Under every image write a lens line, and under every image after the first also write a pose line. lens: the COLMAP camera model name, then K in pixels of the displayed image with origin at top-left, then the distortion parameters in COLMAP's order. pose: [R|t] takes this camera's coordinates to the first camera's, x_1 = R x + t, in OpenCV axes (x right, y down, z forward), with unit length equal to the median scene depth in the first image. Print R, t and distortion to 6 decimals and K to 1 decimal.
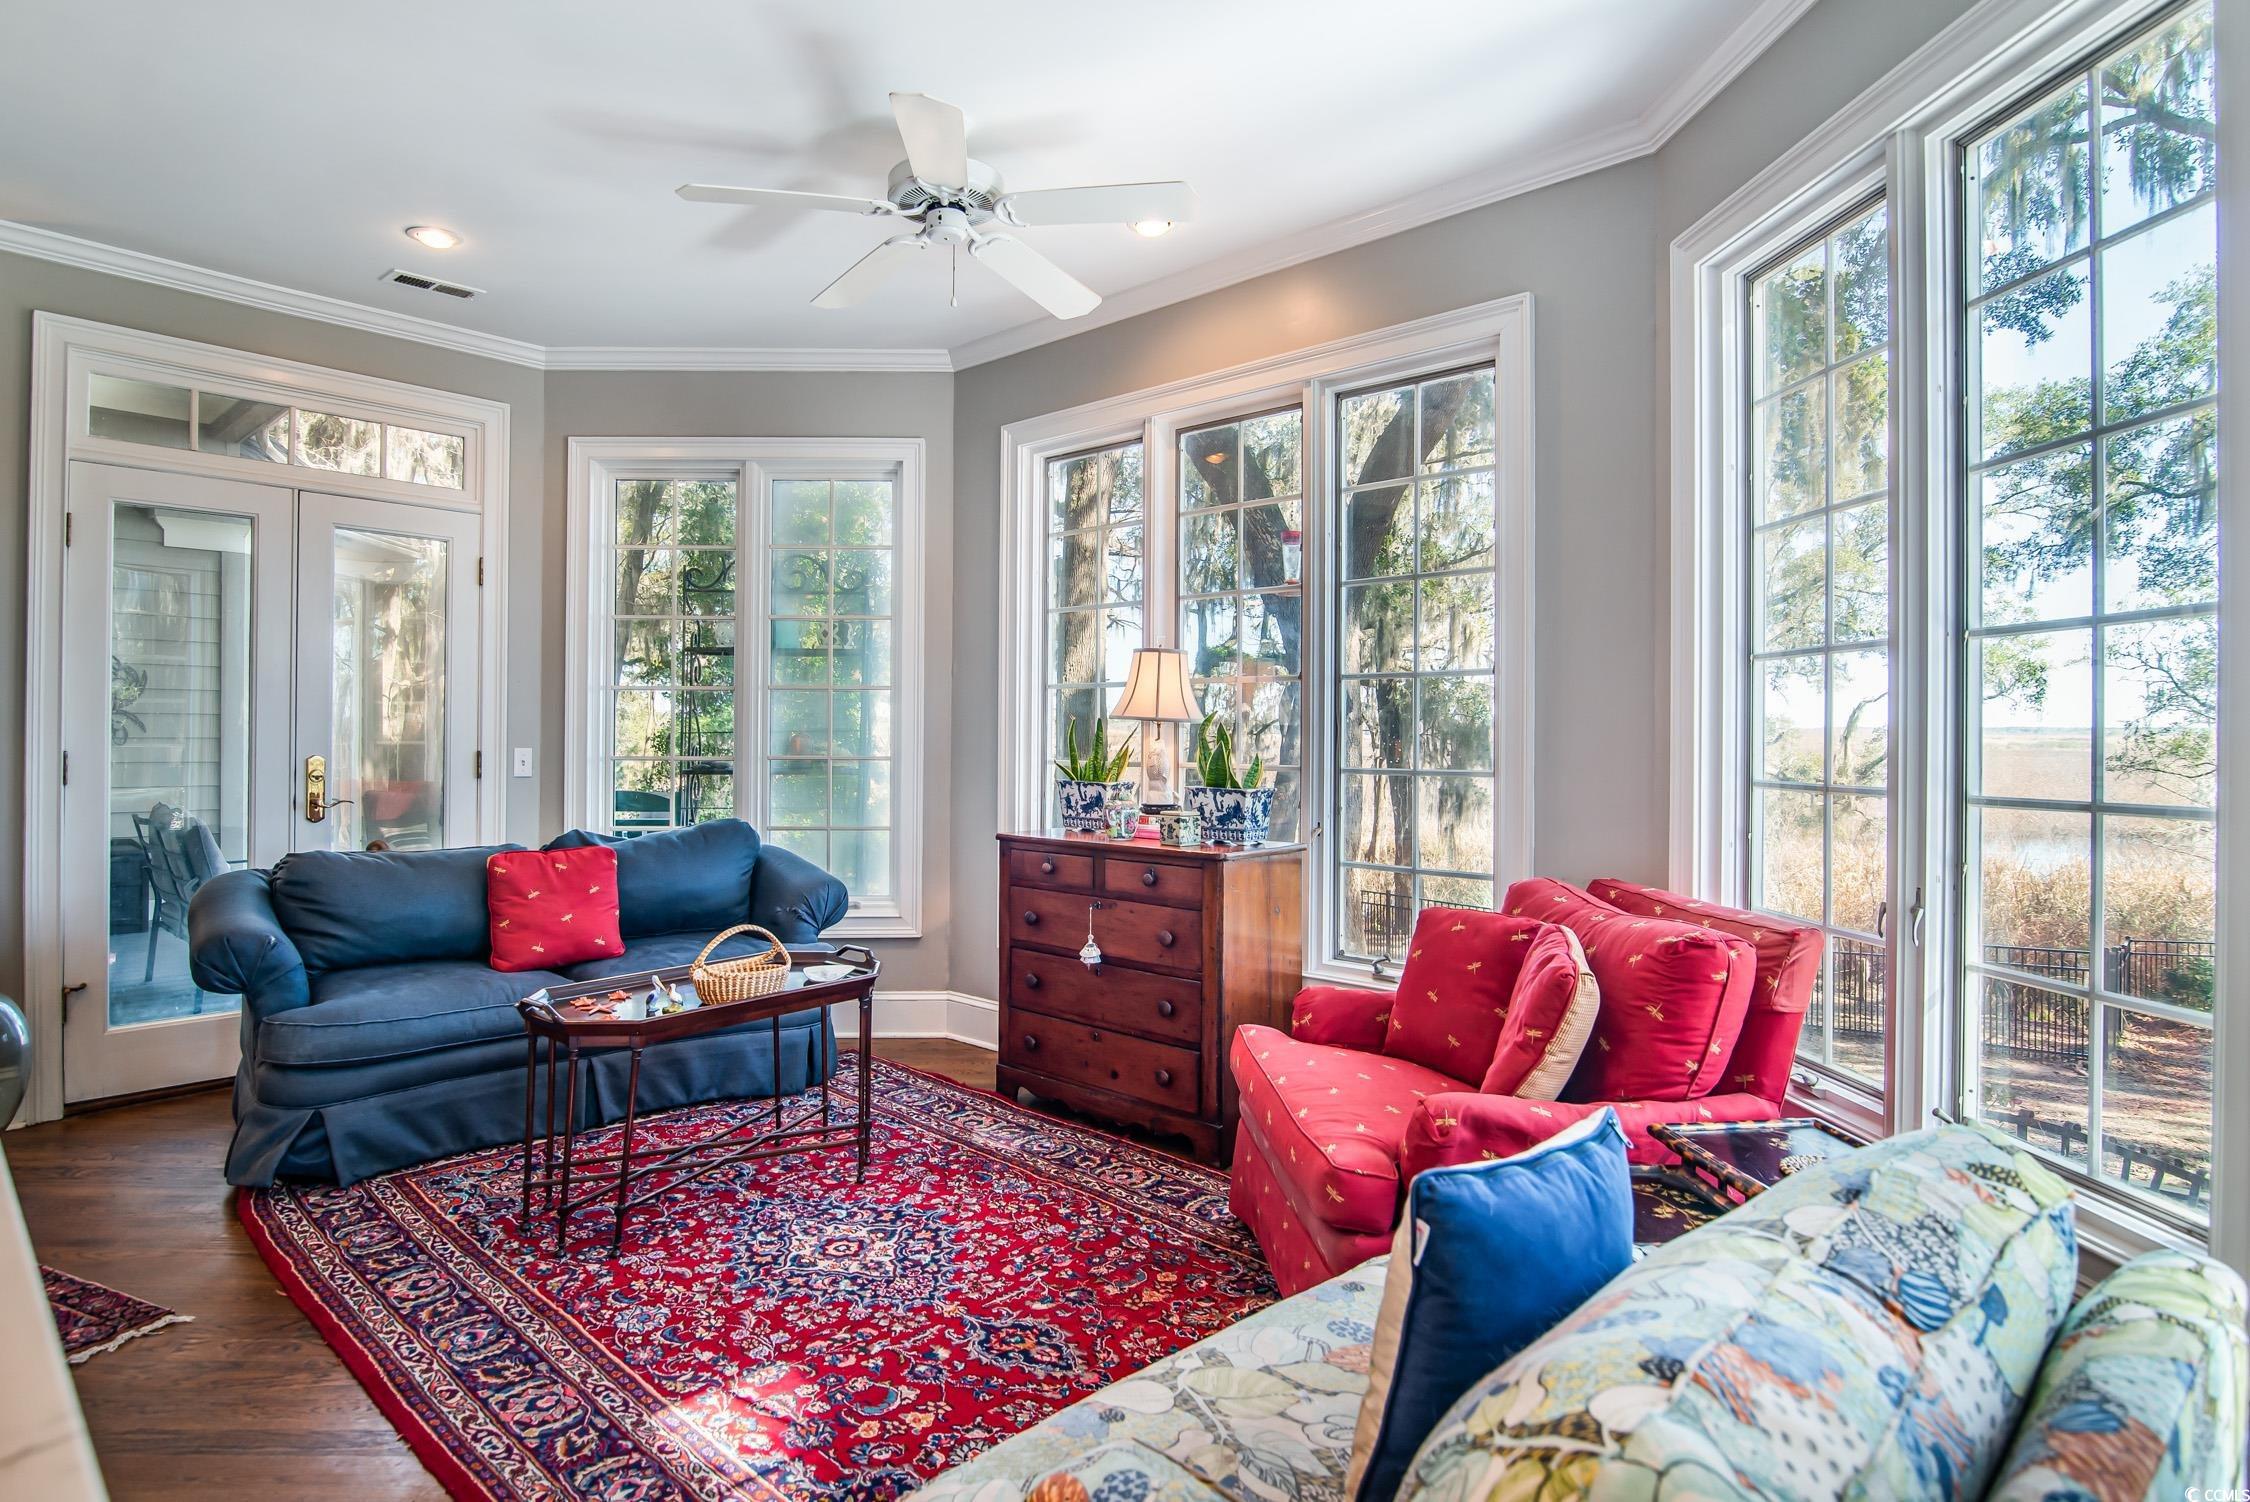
lens RADIAL K [[1172.9, 0, 1125.0], [0, 1172.9, 751.0], [0, 0, 1]] dist [-0.023508, -0.000828]
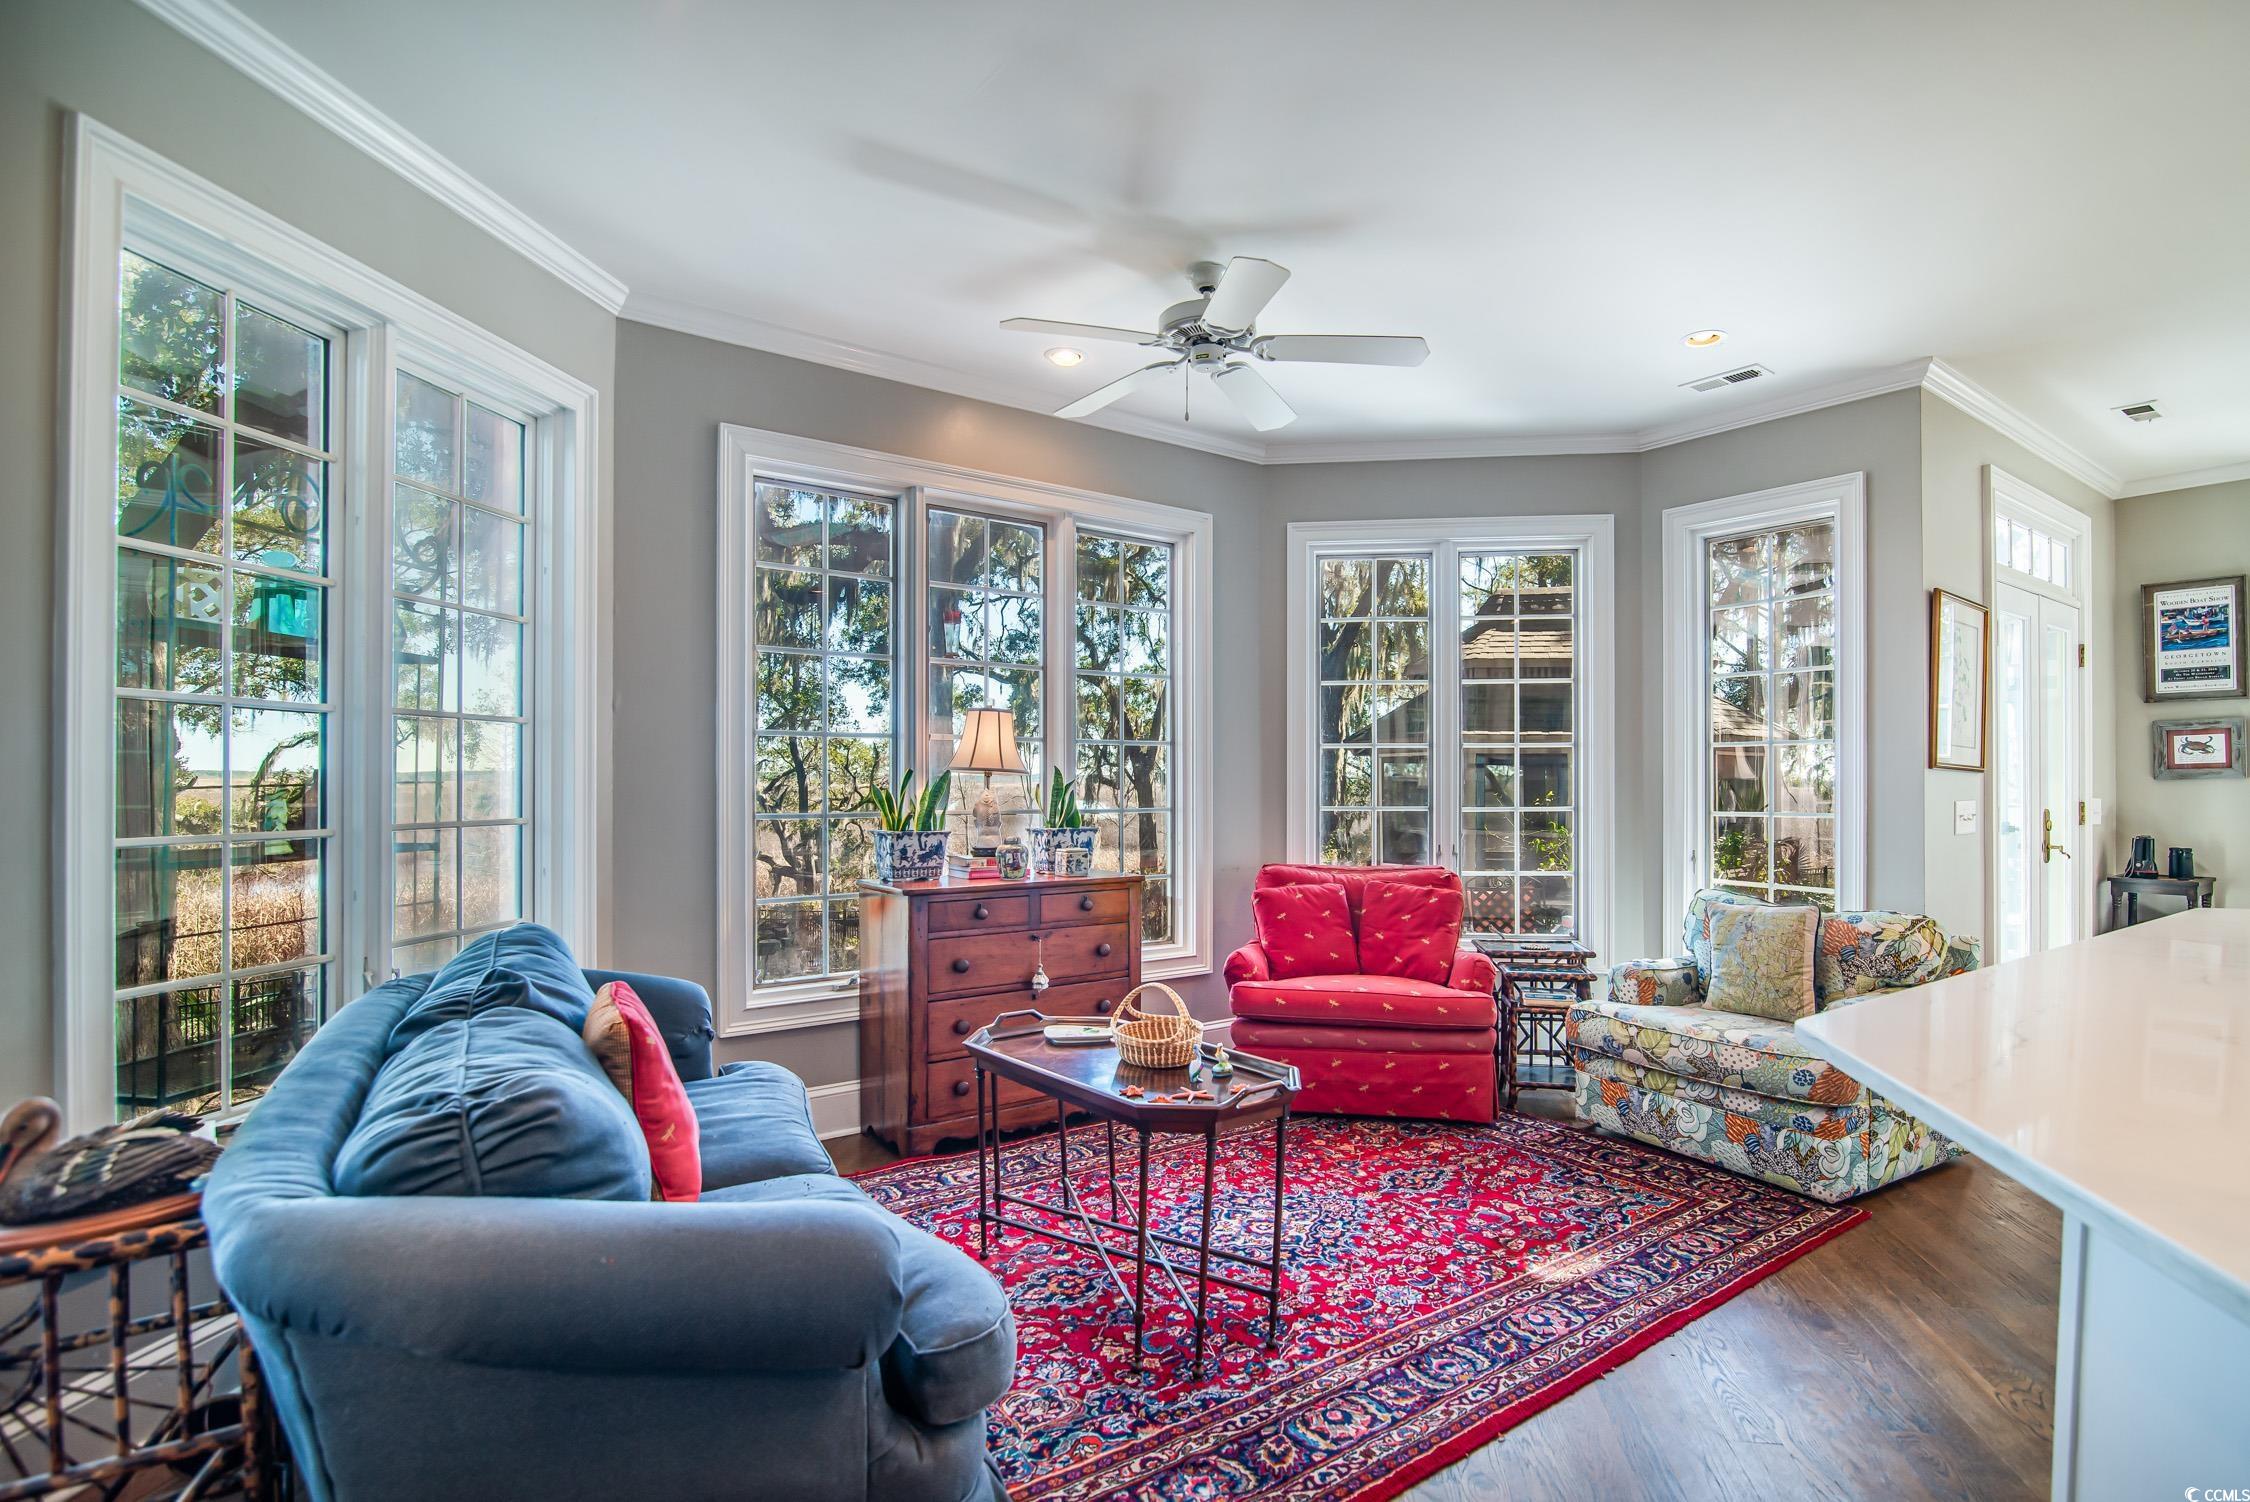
lens RADIAL K [[1079.5, 0, 1132.0], [0, 1079.5, 771.0], [0, 0, 1]] dist [-0.020014, -0.000835]
pose [[0.200151, 0.001706, 0.979764, -1.408325], [-0.005018, 0.999987, -0.000716, -0.038904], [-0.979752, -0.004774, 0.200157, 0.958985]]
